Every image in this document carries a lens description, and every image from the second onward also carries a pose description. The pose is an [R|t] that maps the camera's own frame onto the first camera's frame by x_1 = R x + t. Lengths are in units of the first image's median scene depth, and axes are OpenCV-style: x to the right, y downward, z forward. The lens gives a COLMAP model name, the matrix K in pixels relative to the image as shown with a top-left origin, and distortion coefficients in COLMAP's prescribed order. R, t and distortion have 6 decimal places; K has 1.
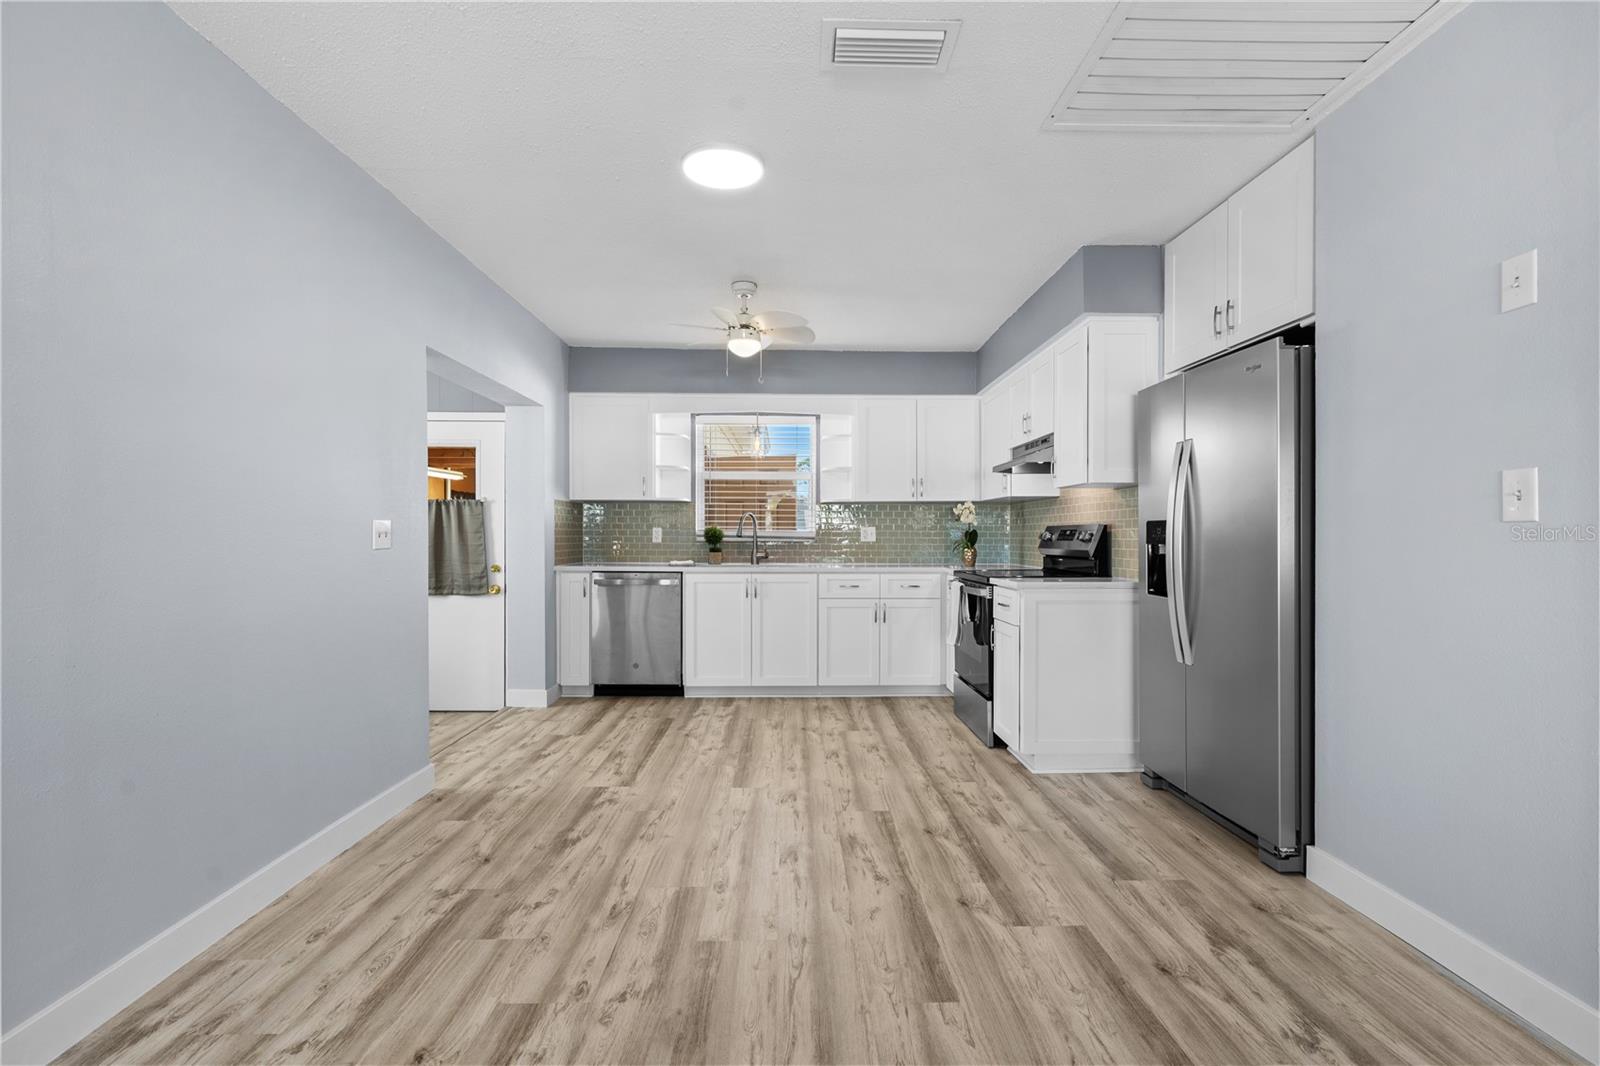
lens RADIAL K [[734.5, 0, 798.1], [0, 734.5, 538.0], [0, 0, 1]] dist [-0.001533, 0.000354]
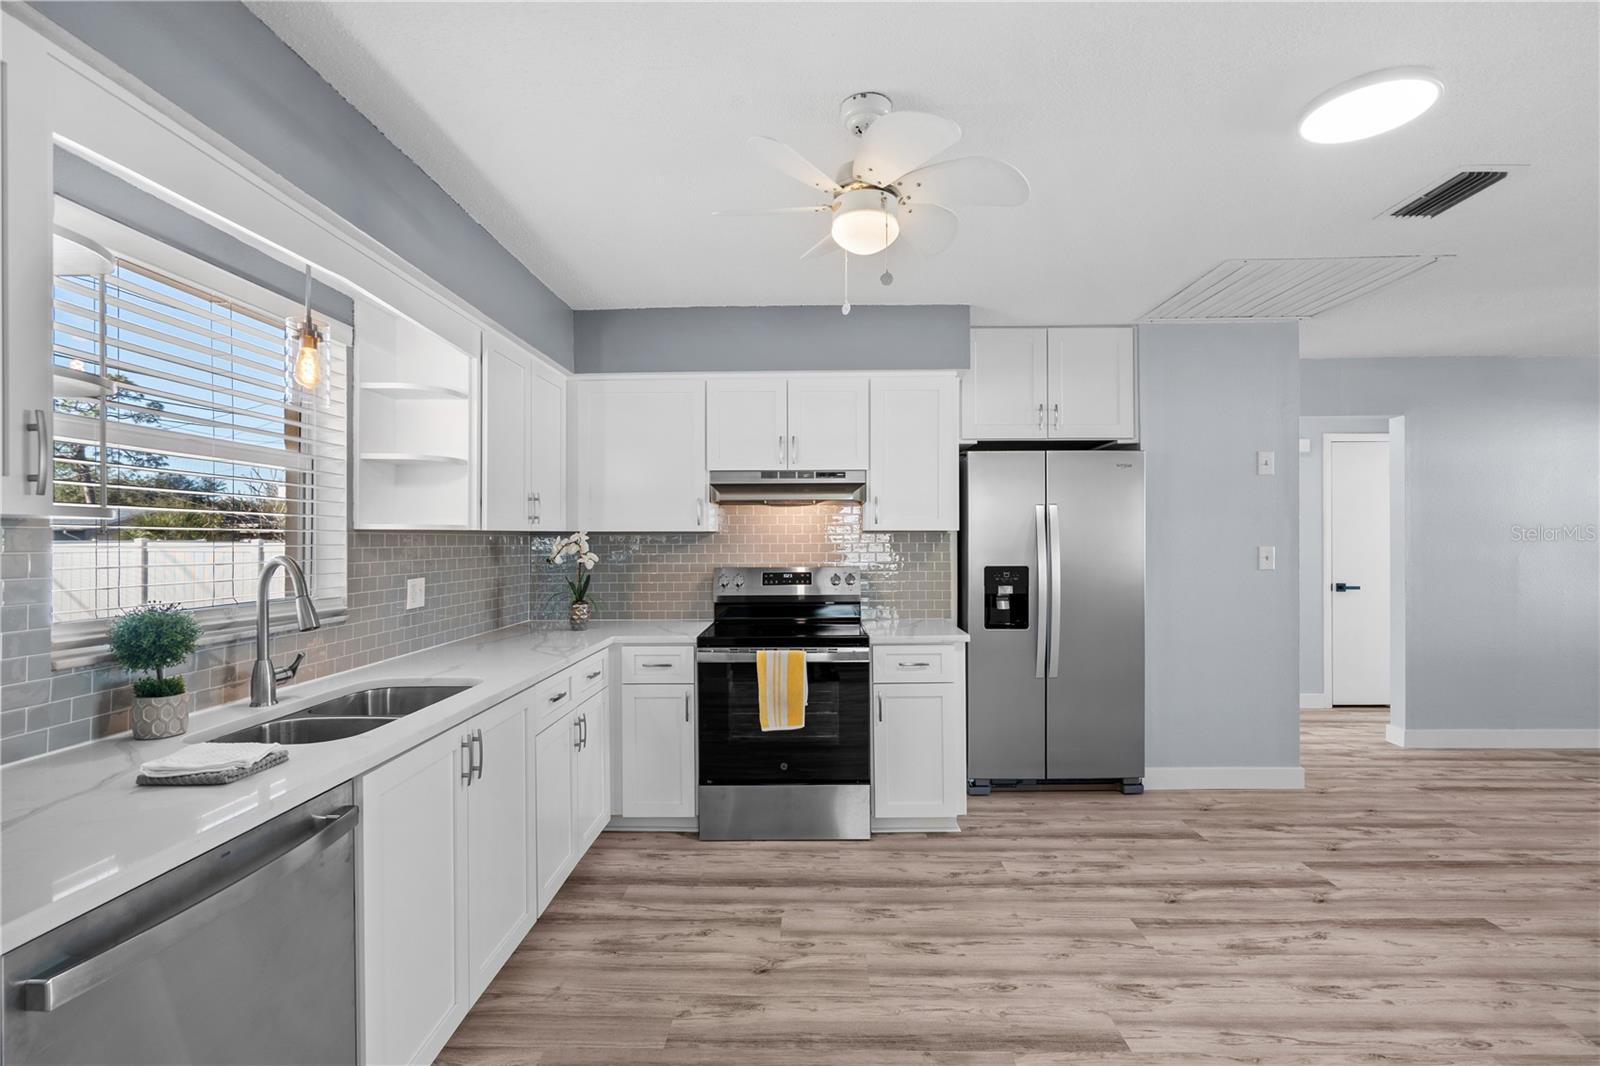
lens RADIAL K [[726.1, 0, 803.8], [0, 726.1, 536.4], [0, 0, 1]] dist [-0.003589, 0.000253]
pose [[0.027201, 0.001826, 0.999628, -0.638192], [0.008268, 0.999964, -0.002052, -0.065901], [-0.999596, 0.008321, 0.027185, 1.177982]]
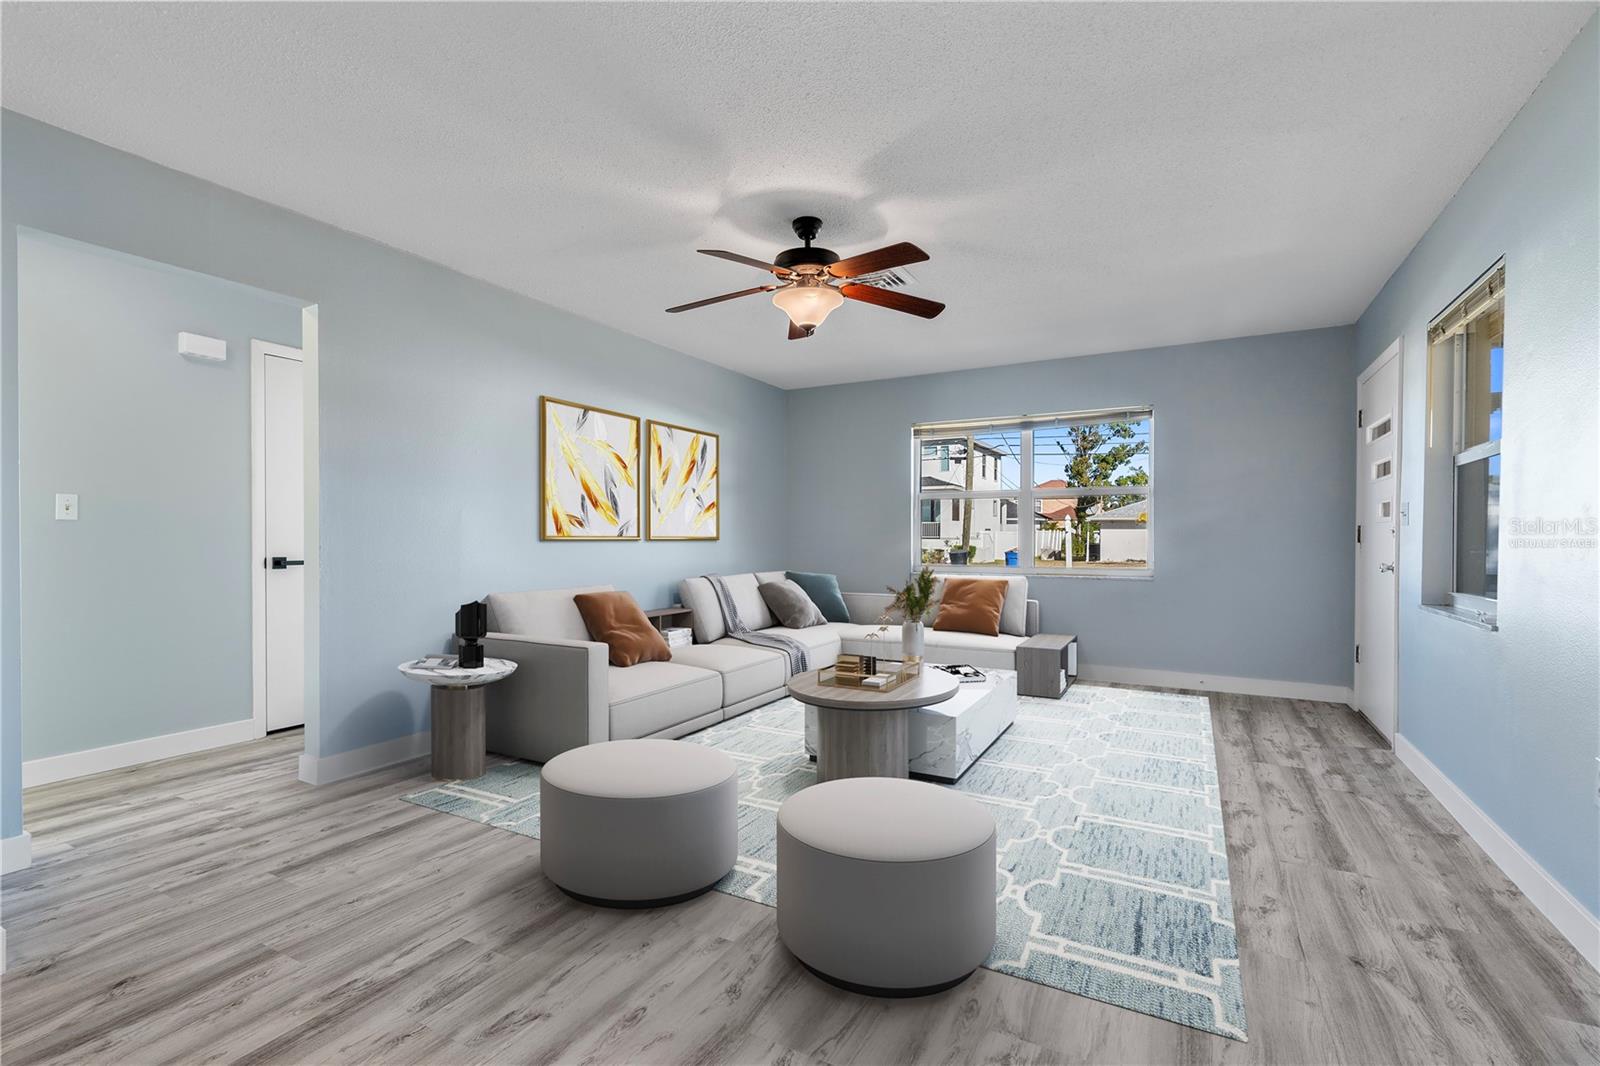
lens RADIAL K [[726.1, 0, 803.8], [0, 726.1, 536.4], [0, 0, 1]] dist [-0.003589, 0.000253]
pose [[-0.875778, -0.002572, 0.482707, -0.264038], [0.000515, 0.999980, 0.006261, 0.006341], [-0.482713, 0.005732, -0.875760, 0.622506]]
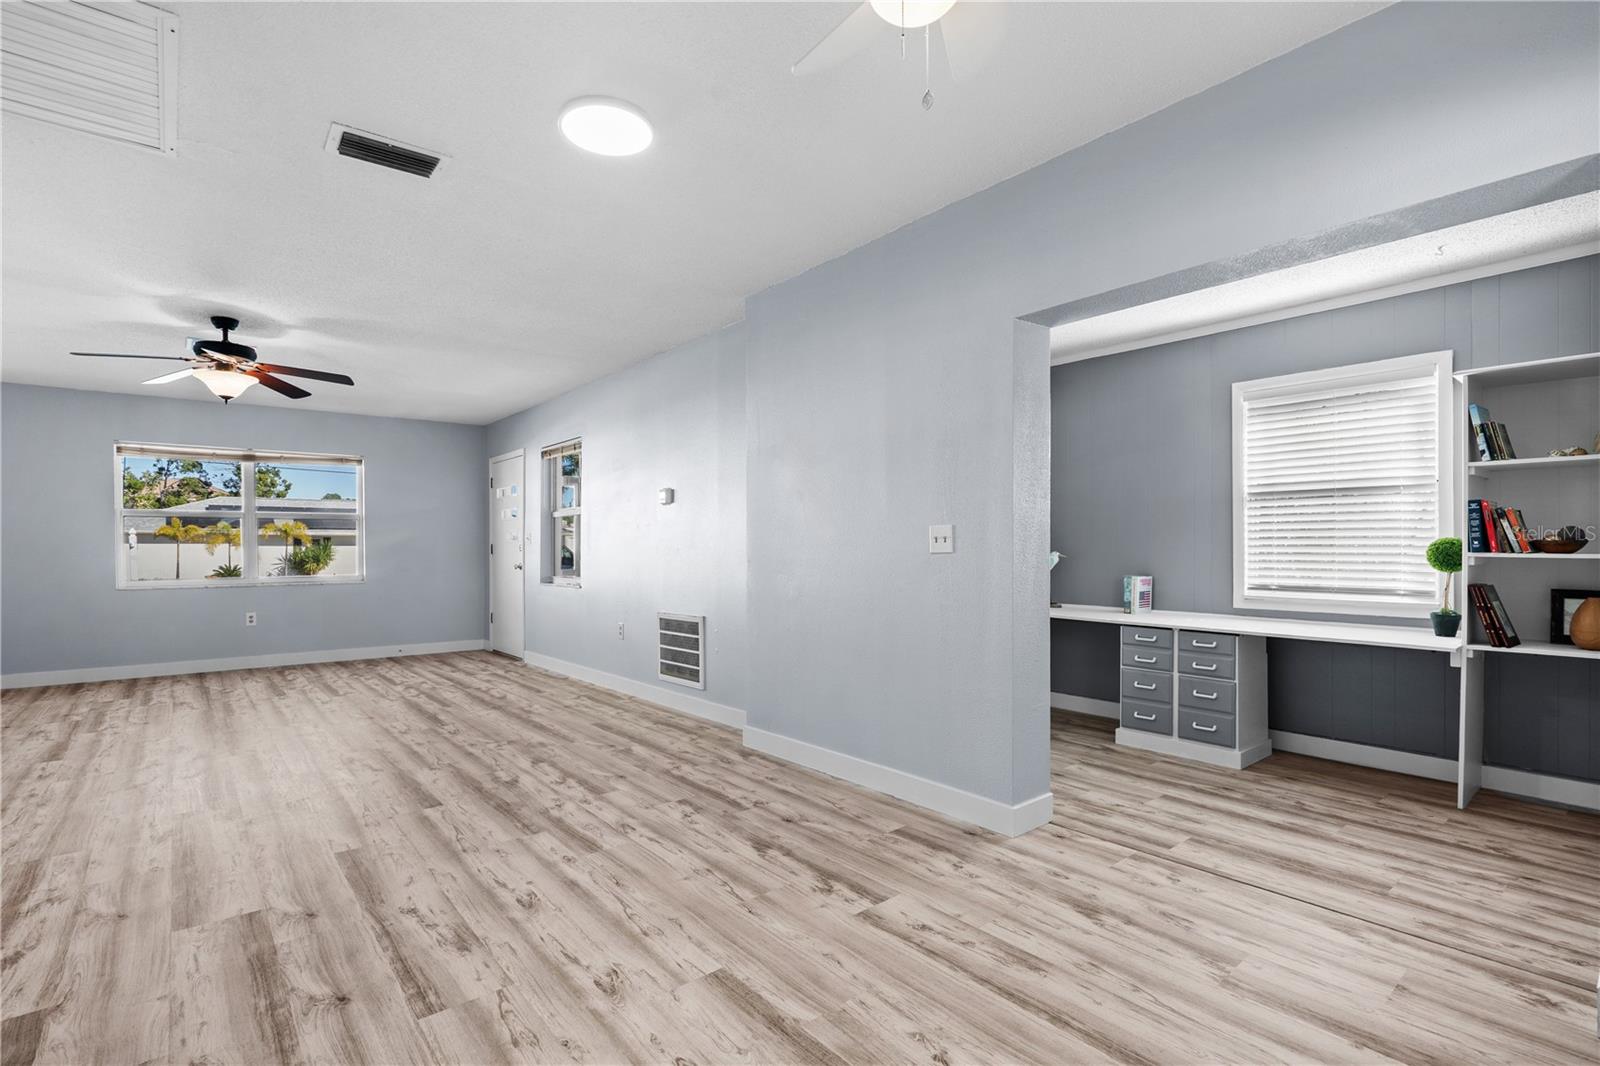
lens RADIAL K [[734.5, 0, 798.1], [0, 734.5, 538.0], [0, 0, 1]] dist [-0.001533, 0.000354]
pose [[-0.775228, -0.008031, -0.631630, 0.224365], [0.000660, 0.999908, -0.013523, 0.004956], [0.631681, -0.010900, -0.775152, 1.419876]]
